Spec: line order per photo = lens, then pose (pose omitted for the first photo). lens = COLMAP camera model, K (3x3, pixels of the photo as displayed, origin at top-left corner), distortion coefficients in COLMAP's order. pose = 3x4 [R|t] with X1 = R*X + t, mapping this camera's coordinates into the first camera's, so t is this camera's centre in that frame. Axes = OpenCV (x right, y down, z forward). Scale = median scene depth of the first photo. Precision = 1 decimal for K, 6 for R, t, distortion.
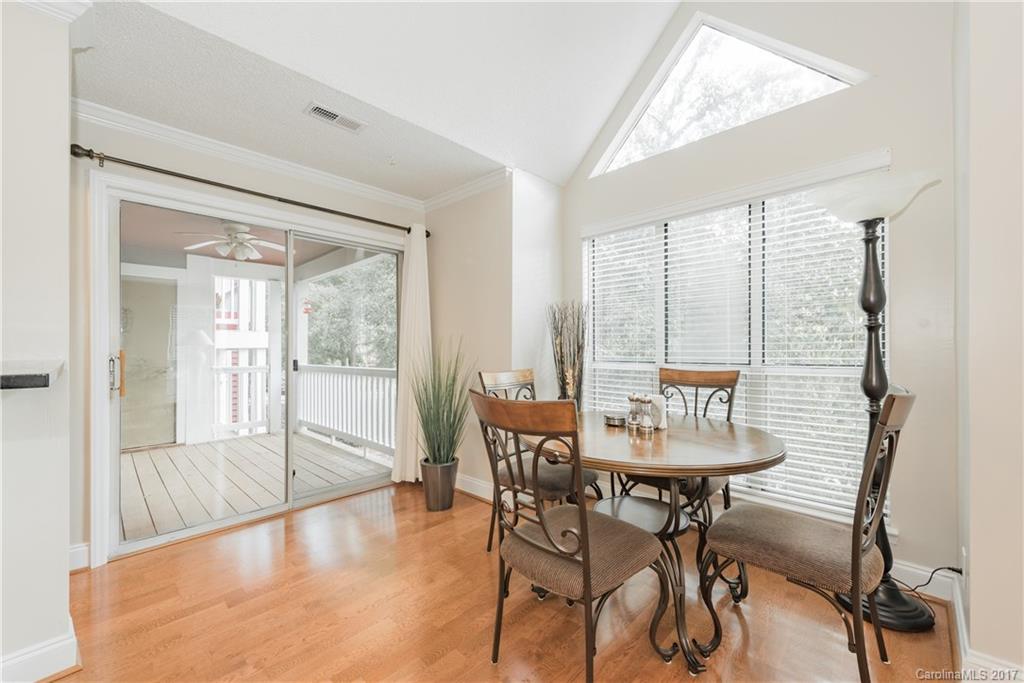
lens RADIAL K [[399.6, 0, 516.8], [0, 399.6, 351.1], [0, 0, 1]] dist [0.010150, -0.000717]
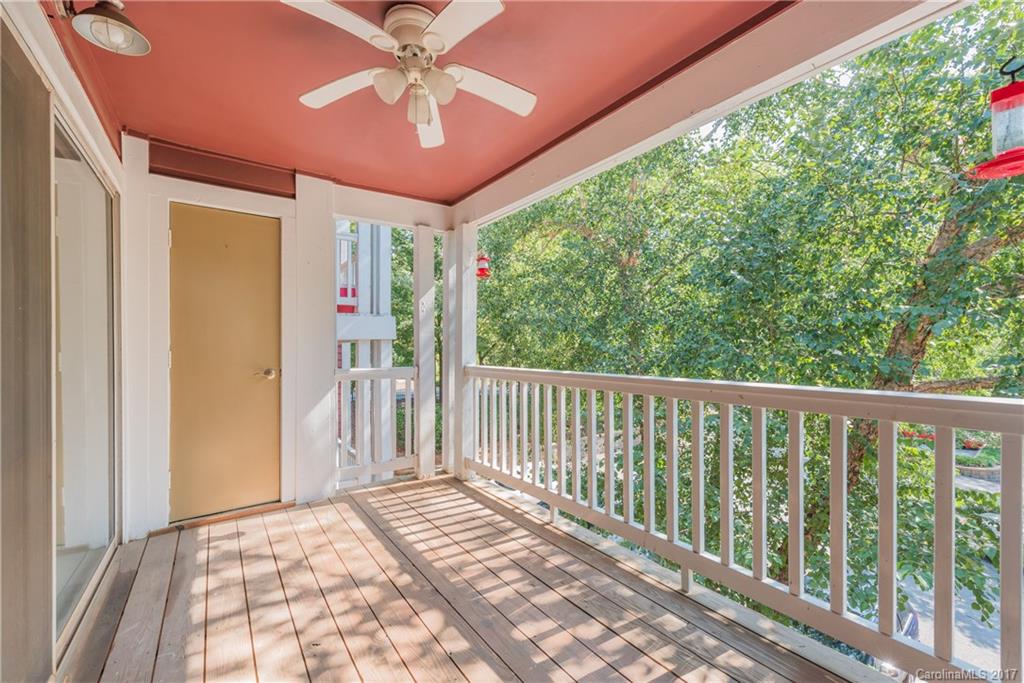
lens RADIAL K [[399.6, 0, 505.0], [0, 399.6, 343.9], [0, 0, 1]] dist [0.010150, -0.000717]
pose [[0.983571, -0.007193, -0.180376, -0.318529], [0.008177, 0.999955, 0.004709, -0.001062], [0.180334, -0.006107, 0.983586, 0.367272]]
